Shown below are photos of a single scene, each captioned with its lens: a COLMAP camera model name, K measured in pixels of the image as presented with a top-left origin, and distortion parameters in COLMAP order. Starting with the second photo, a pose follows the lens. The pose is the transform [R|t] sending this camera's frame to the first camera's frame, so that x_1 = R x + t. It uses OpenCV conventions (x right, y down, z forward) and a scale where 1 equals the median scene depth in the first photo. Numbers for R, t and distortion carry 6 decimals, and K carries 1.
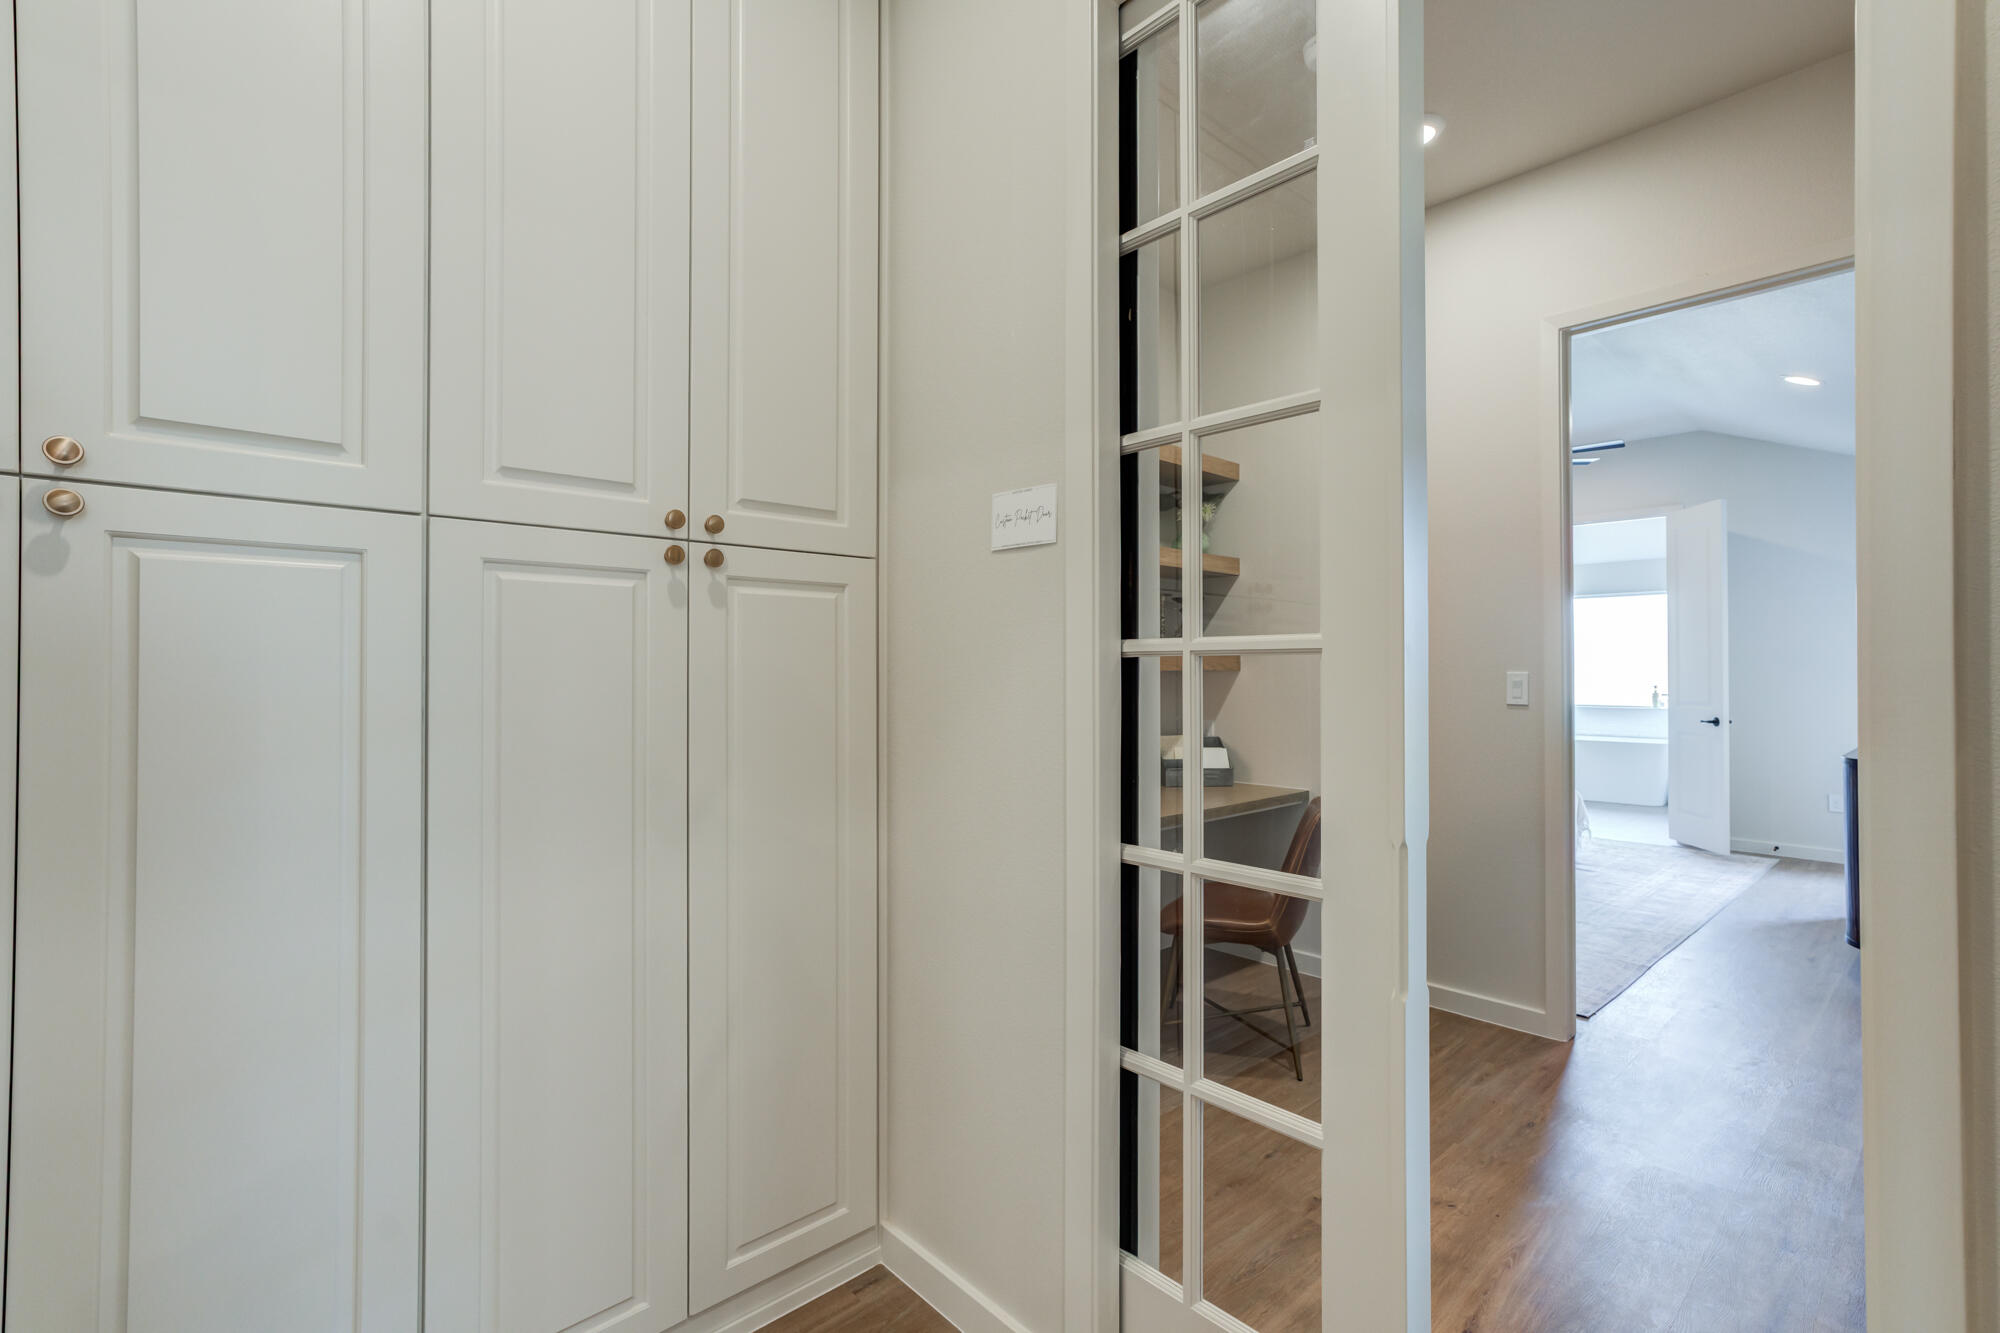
lens RADIAL K [[896.0, 0, 984.4], [0, 896.0, 659.4], [0, 0, 1]] dist [-0.029618, 0.012403]
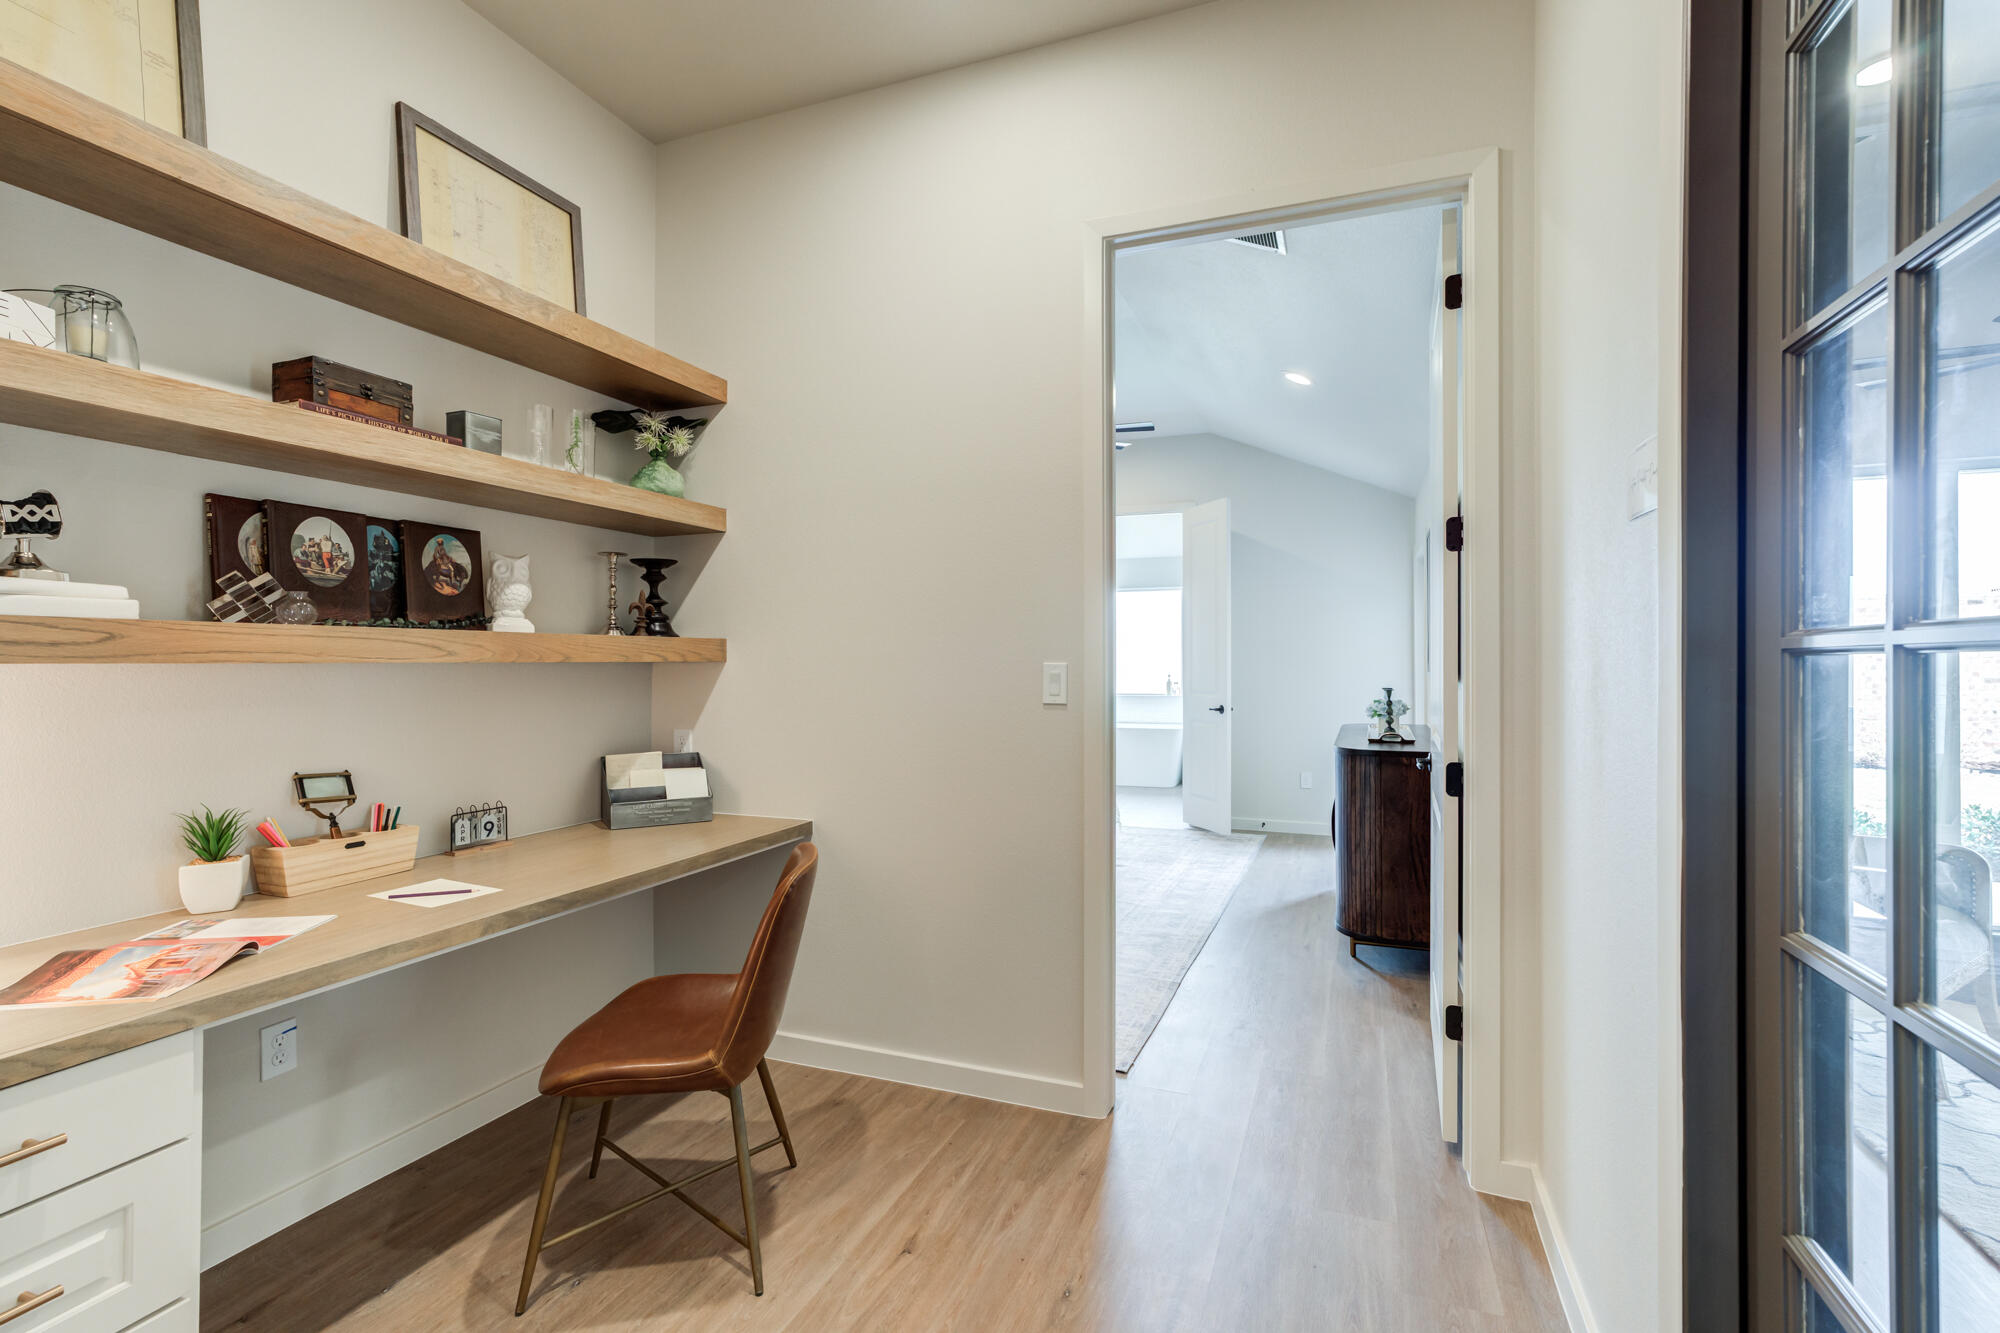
lens RADIAL K [[896.0, 0, 994.2], [0, 896.0, 664.9], [0, 0, 1]] dist [-0.029618, 0.012403]
pose [[0.892333, -0.003069, 0.451368, 0.151896], [-0.004615, 0.999863, 0.015922, 0.002455], [-0.451354, -0.016291, 0.892196, 0.246344]]
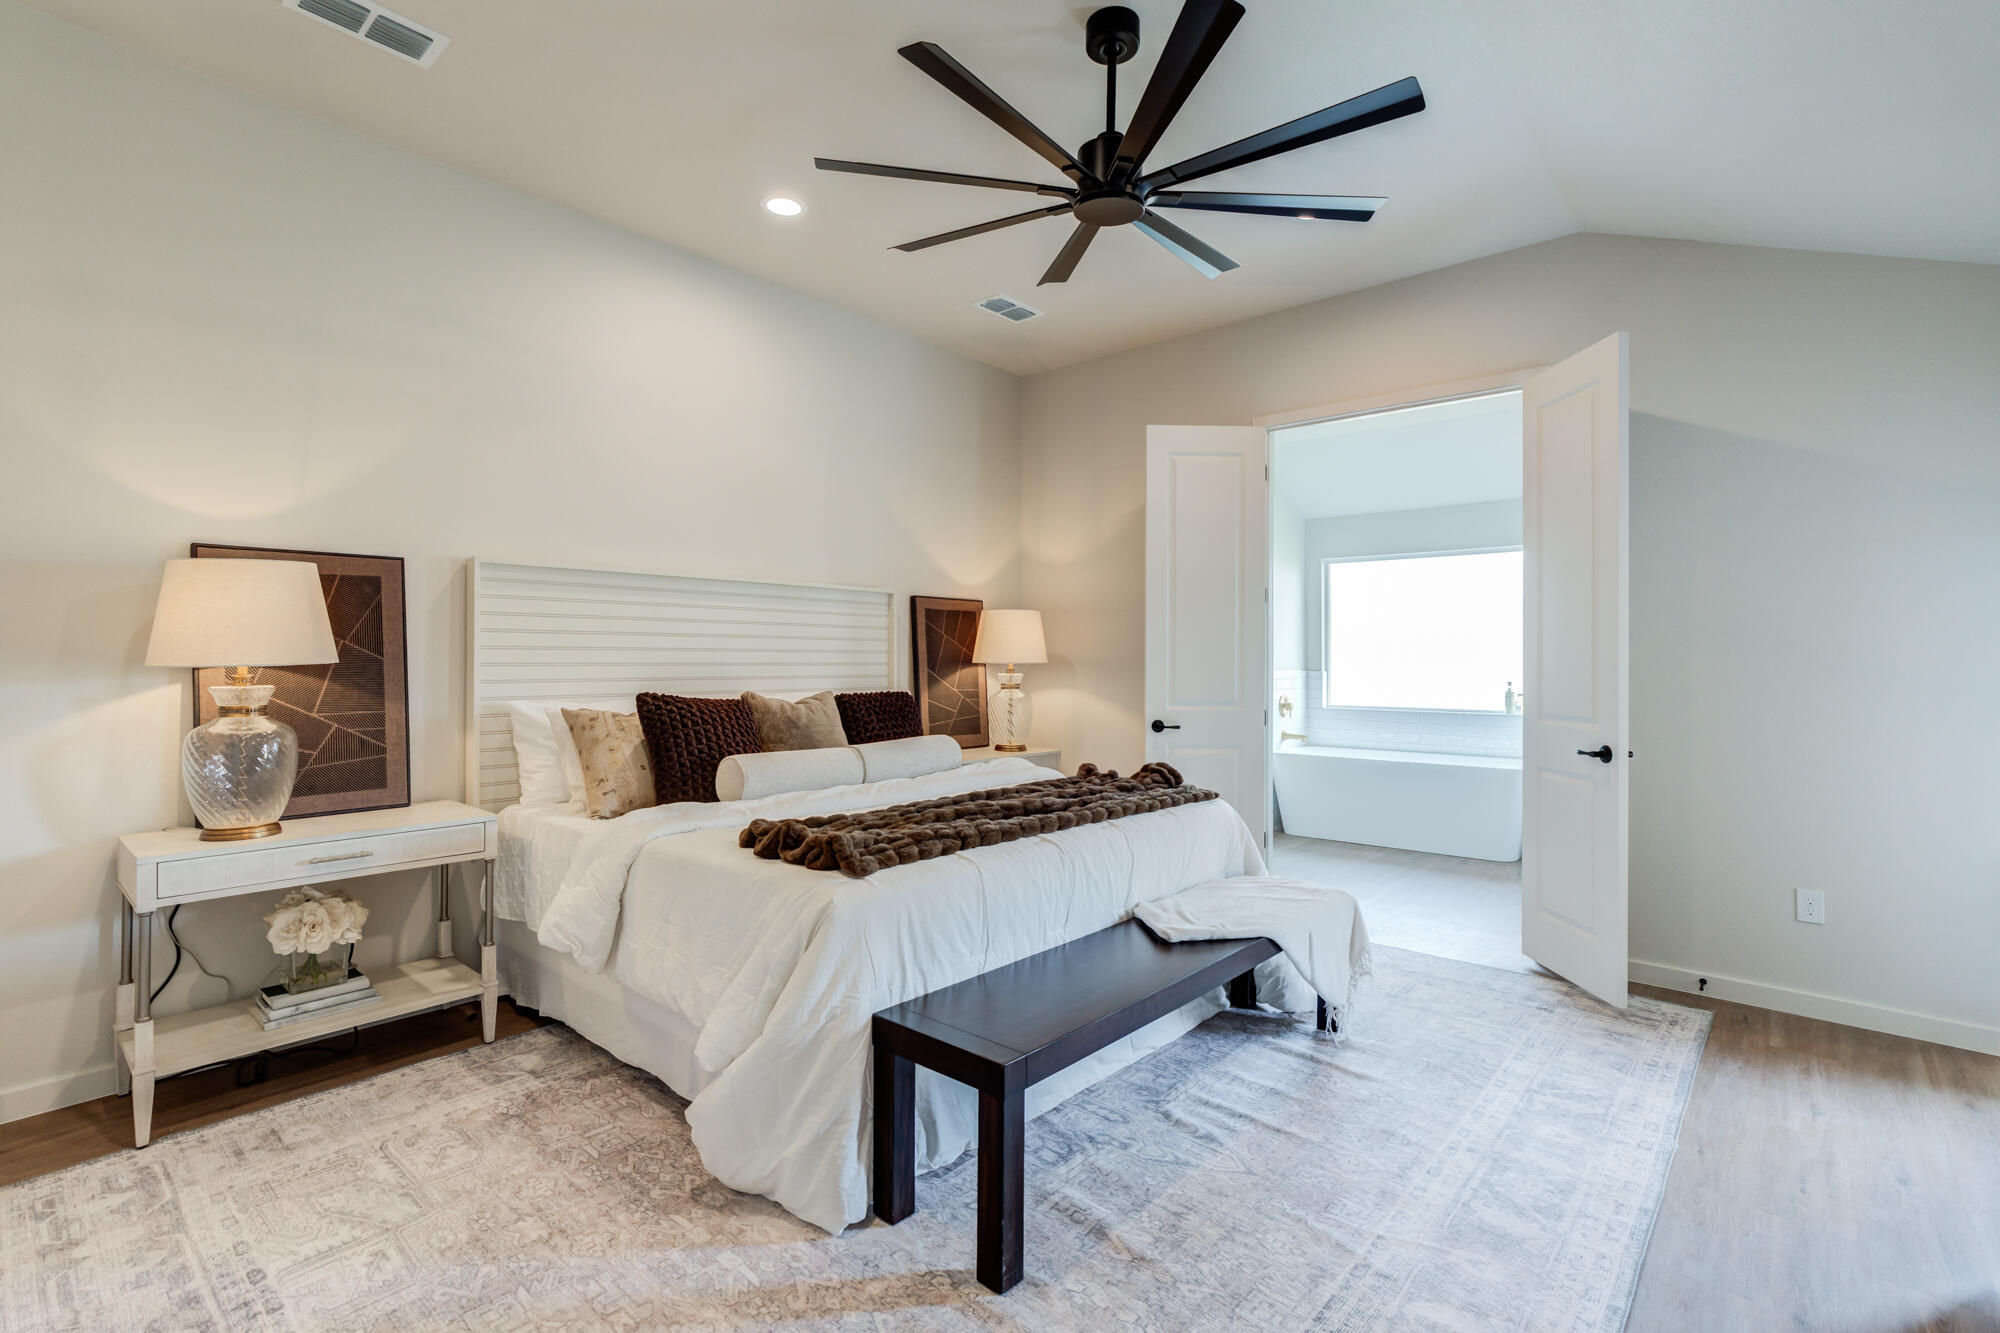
lens RADIAL K [[896.0, 0, 981.9], [0, 896.0, 663.2], [0, 0, 1]] dist [-0.029618, 0.012403]
pose [[0.994272, -0.000271, 0.106881, 0.571501], [-0.001195, 0.999906, 0.013650, 0.012179], [-0.106875, -0.013699, 0.994178, 0.732853]]
